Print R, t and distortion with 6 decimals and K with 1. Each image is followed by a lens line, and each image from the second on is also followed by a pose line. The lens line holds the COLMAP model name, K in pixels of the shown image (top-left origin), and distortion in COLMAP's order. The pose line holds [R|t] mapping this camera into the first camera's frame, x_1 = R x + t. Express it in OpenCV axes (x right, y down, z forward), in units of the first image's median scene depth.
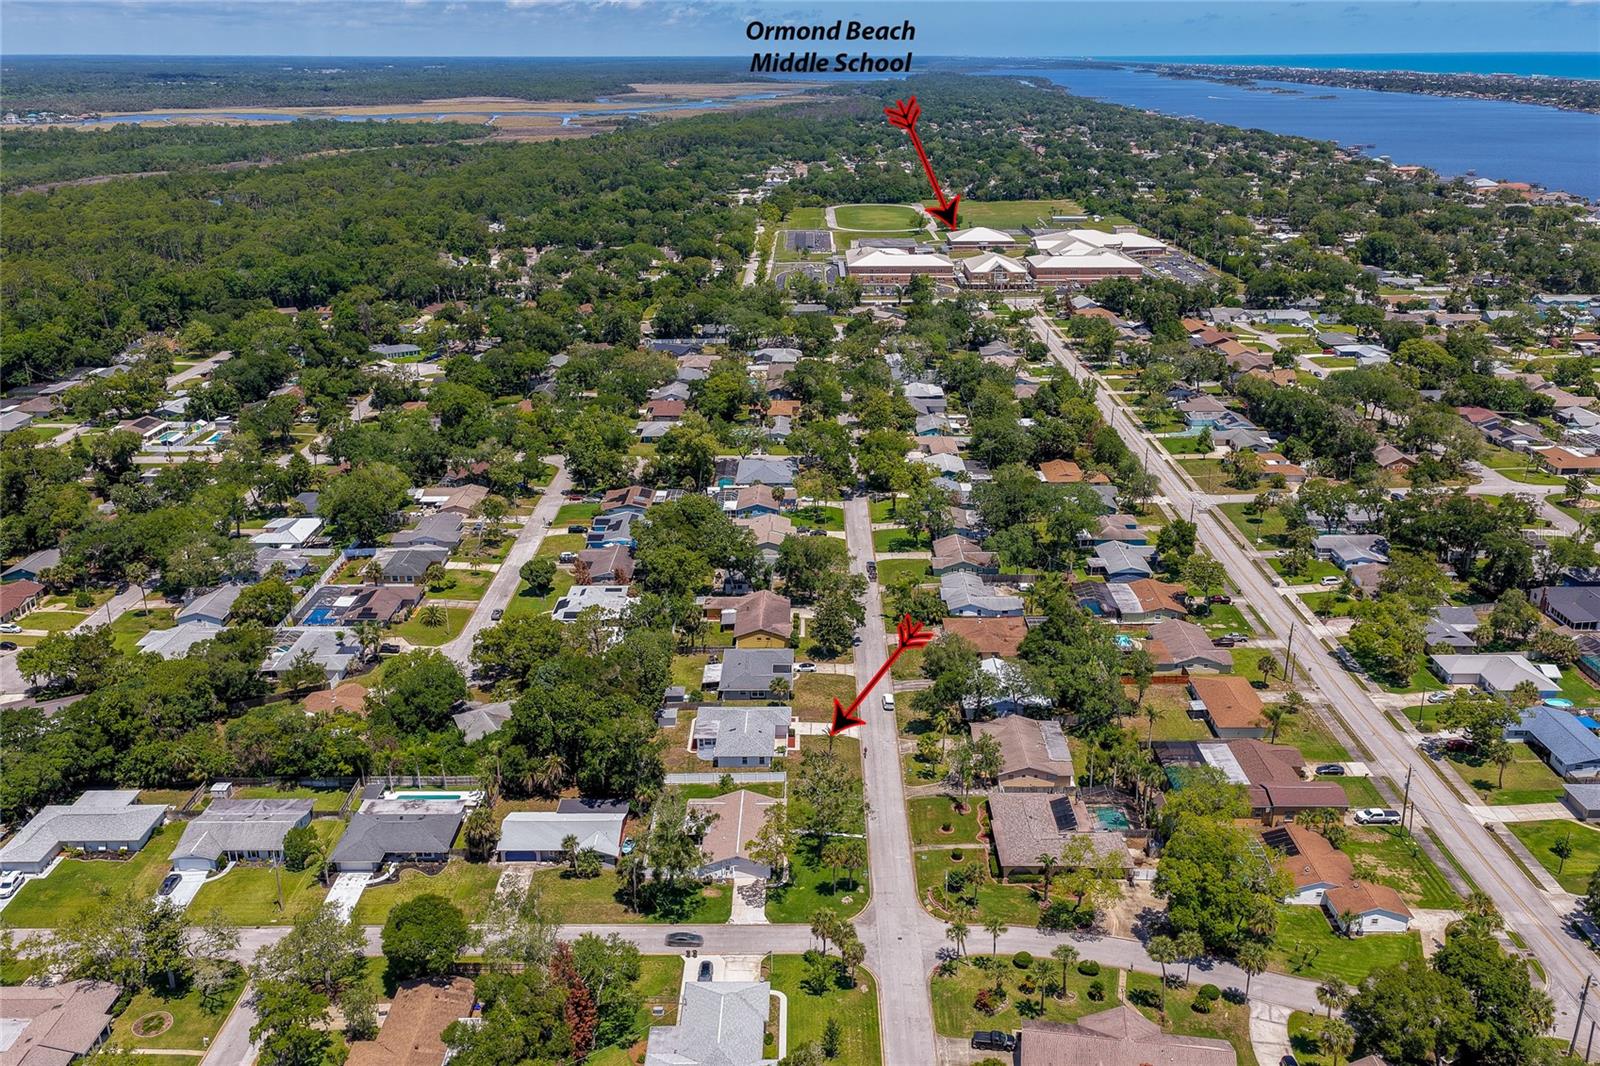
lens RADIAL K [[1273.5, 0, 800.0], [0, 1273.5, 533.0], [0, 0, 1]] dist [0.012397, 0.001226]
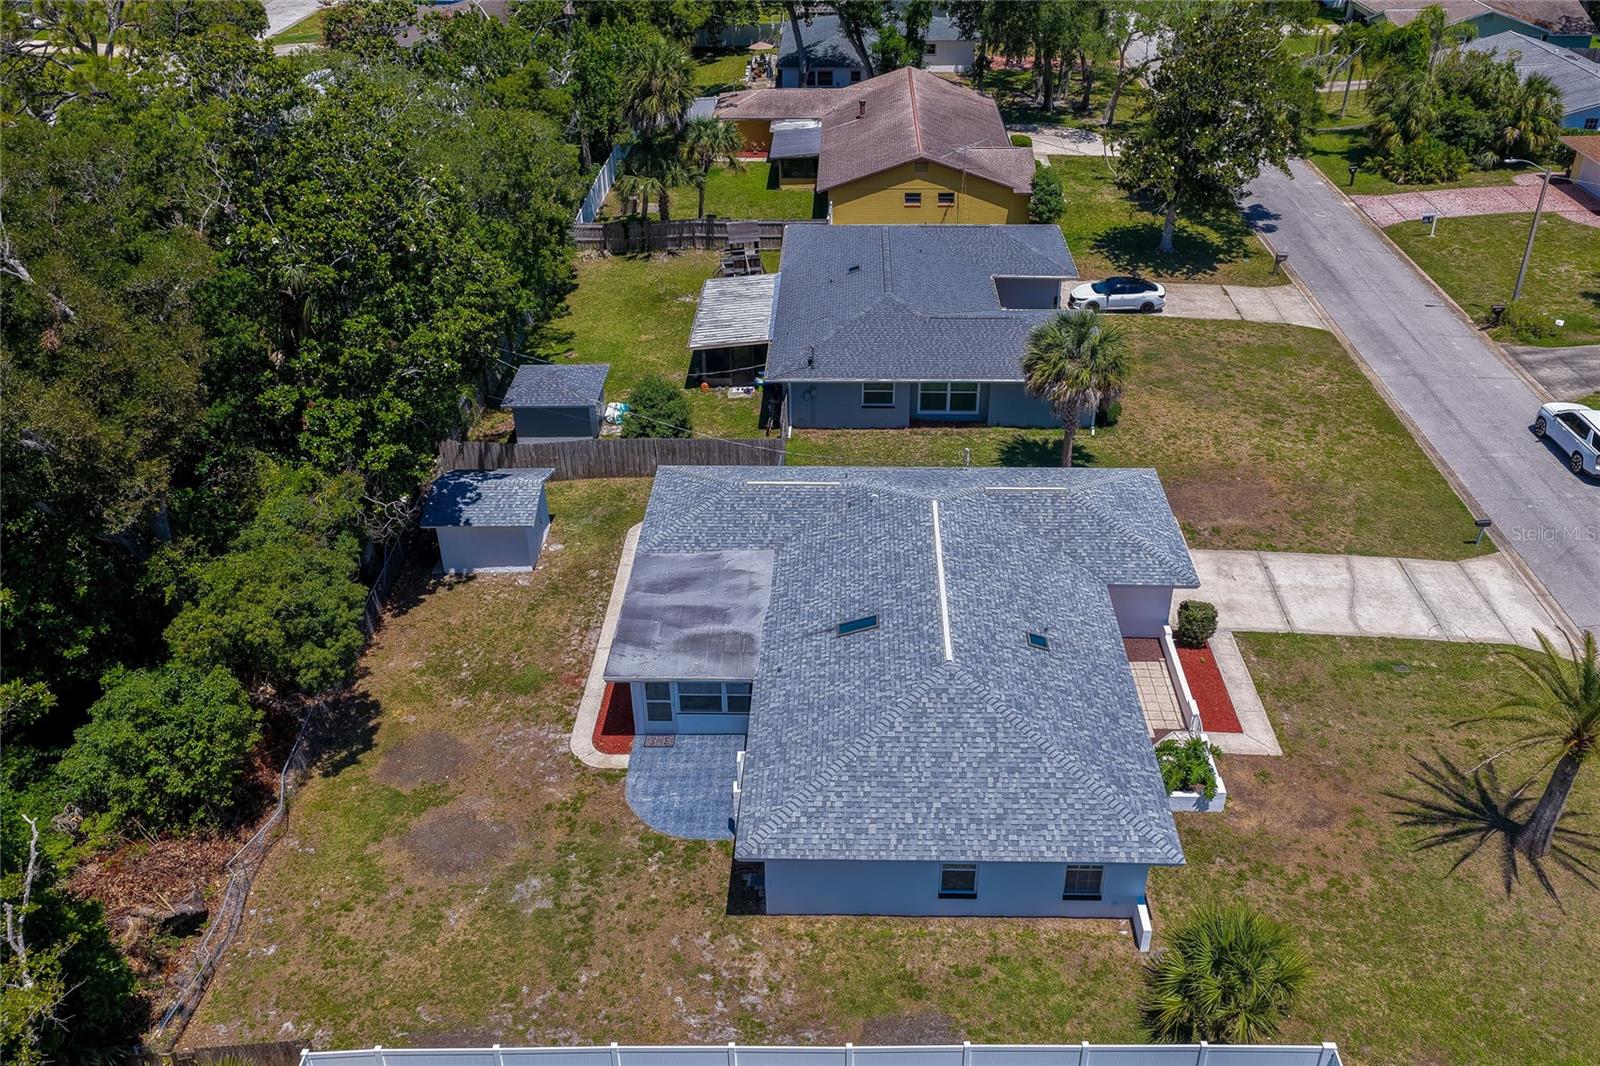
lens RADIAL K [[1273.5, 0, 800.0], [0, 1273.5, 533.0], [0, 0, 1]] dist [0.012397, 0.001226]
pose [[0.999503, 0.008584, -0.030339, -0.051695], [-0.001651, 0.975159, 0.221500, 0.101646], [0.031486, -0.221340, 0.974688, 0.794162]]
